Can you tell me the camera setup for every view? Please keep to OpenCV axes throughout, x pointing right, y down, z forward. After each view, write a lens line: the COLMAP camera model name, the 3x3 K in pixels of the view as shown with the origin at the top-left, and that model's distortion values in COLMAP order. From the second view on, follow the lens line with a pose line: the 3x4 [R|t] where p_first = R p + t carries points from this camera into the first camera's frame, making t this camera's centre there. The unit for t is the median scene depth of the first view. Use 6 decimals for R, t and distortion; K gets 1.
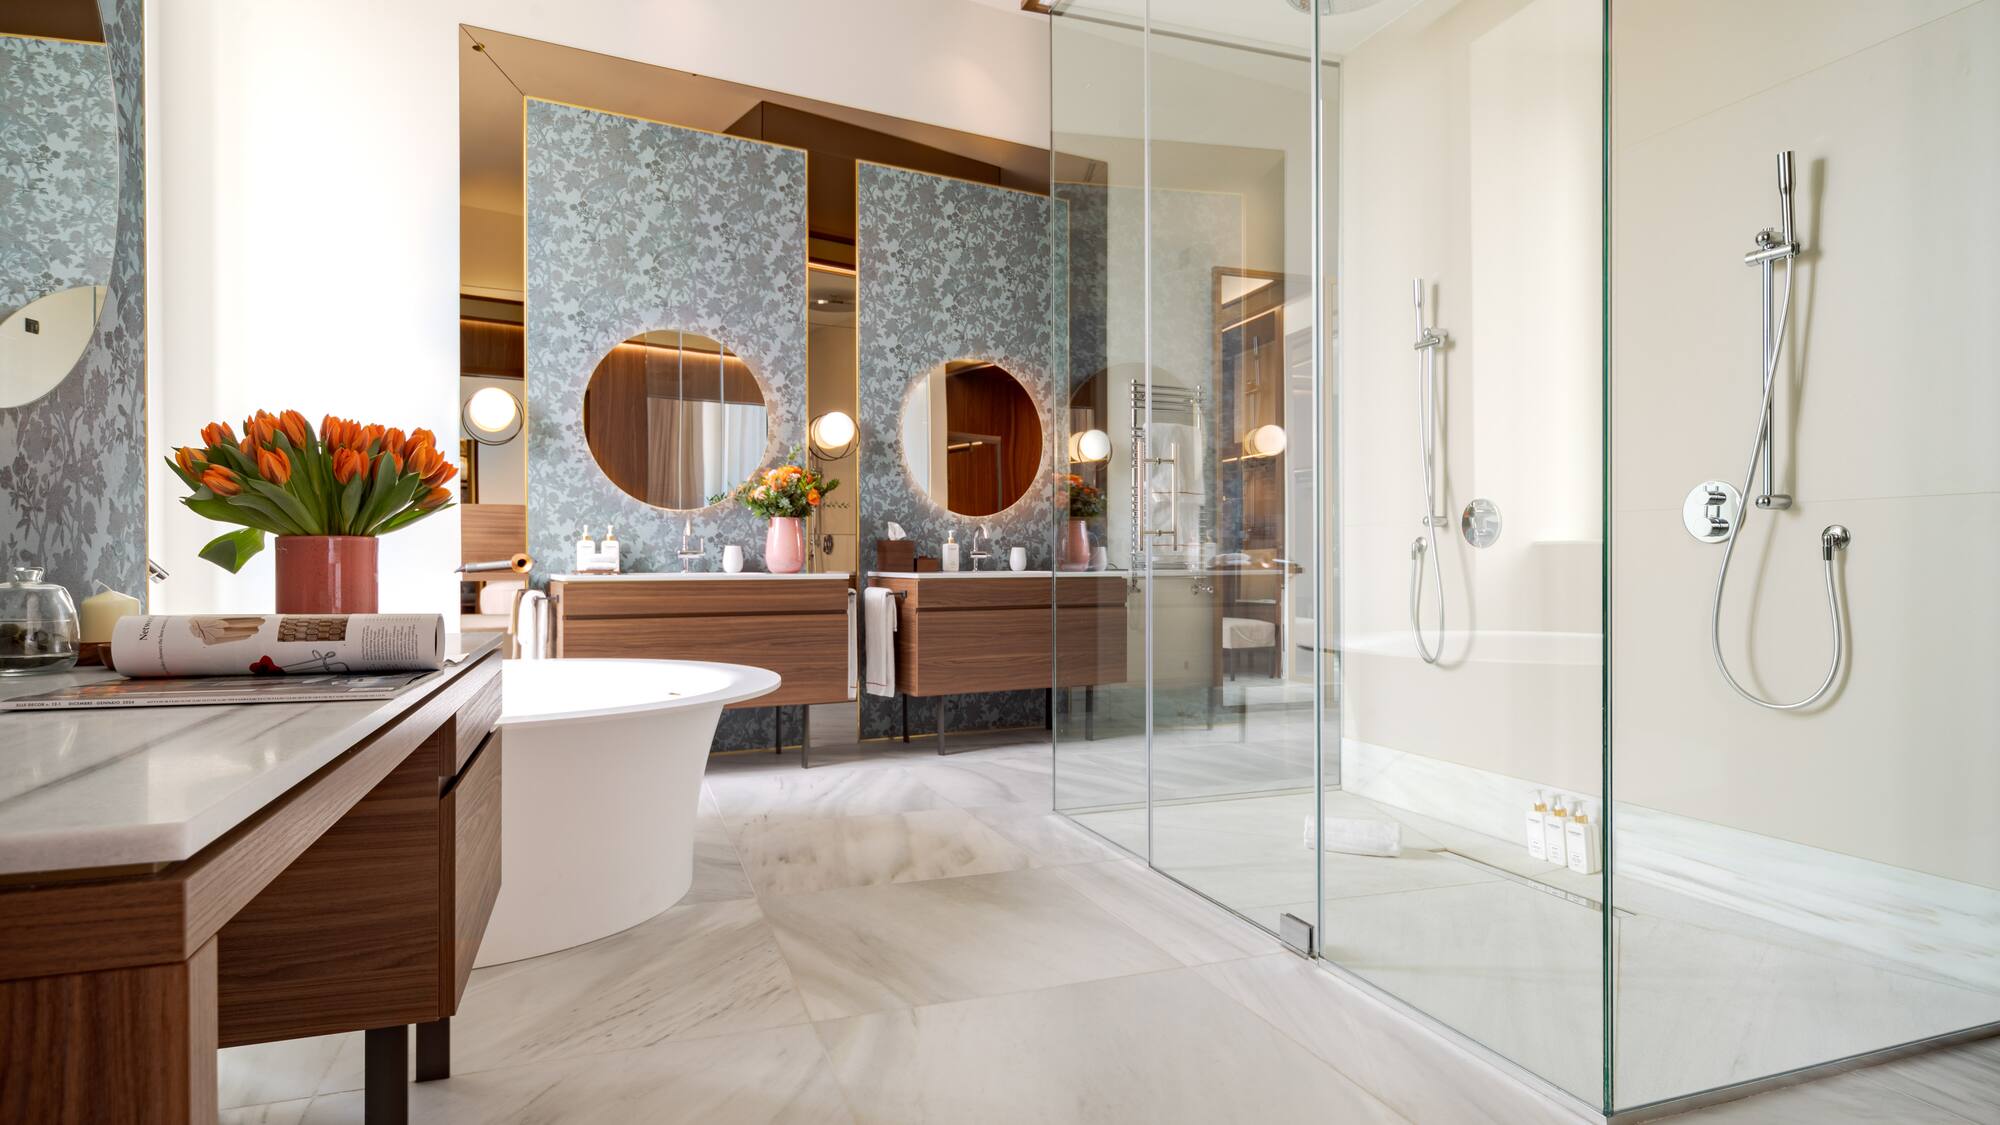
lens RADIAL K [[1041.6, 0, 992.7], [0, 1041.6, 575.9], [0, 0, 1]] dist [0.004504, -0.001350]
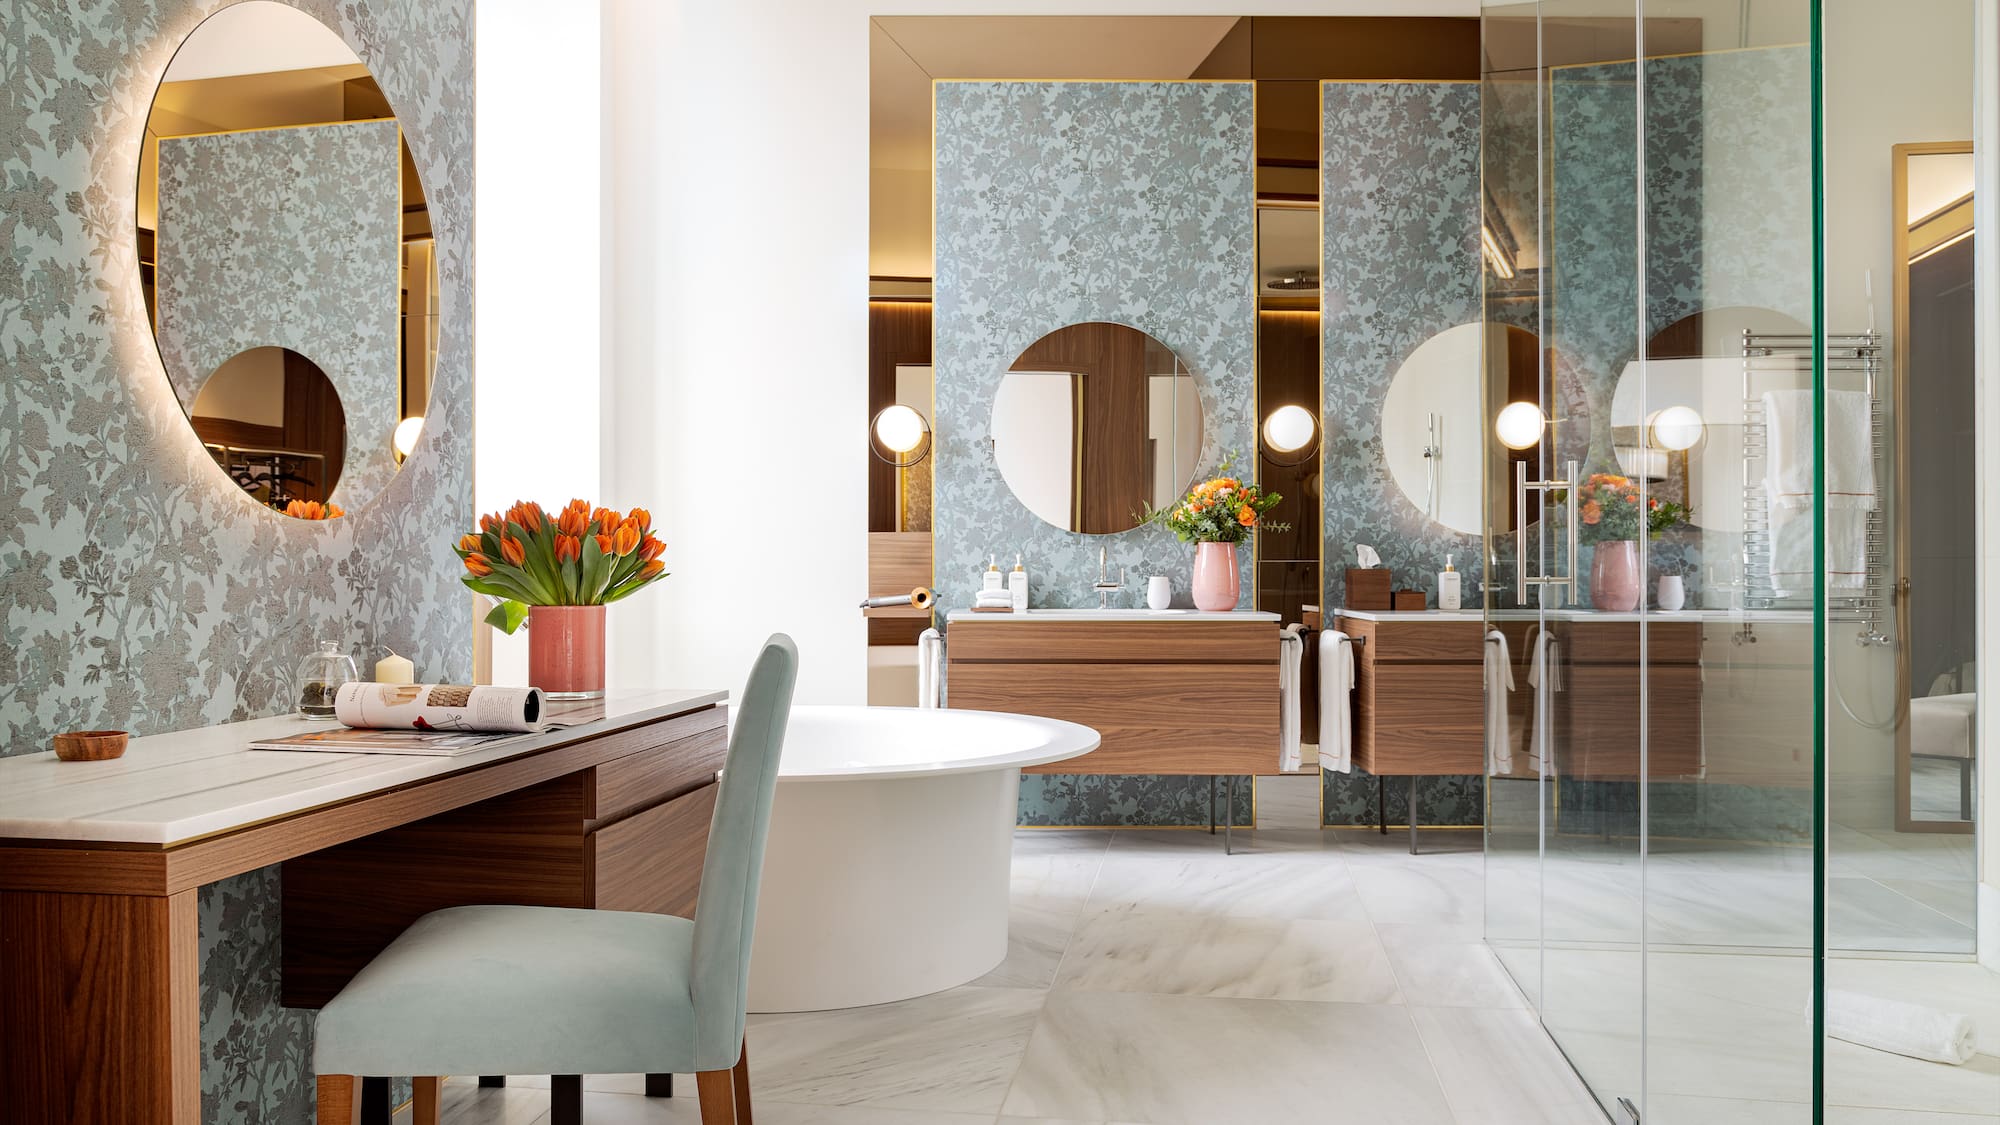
lens RADIAL K [[1509.3, 0, 1081.5], [0, 1509.3, 571.4], [0, 0, 1]] dist [-0.004713, 0.004227]
pose [[0.884148, 0.004842, -0.467183, 0.266672], [-0.006960, 0.999972, -0.002810, -0.030690], [0.467156, 0.005736, 0.884156, -0.088413]]
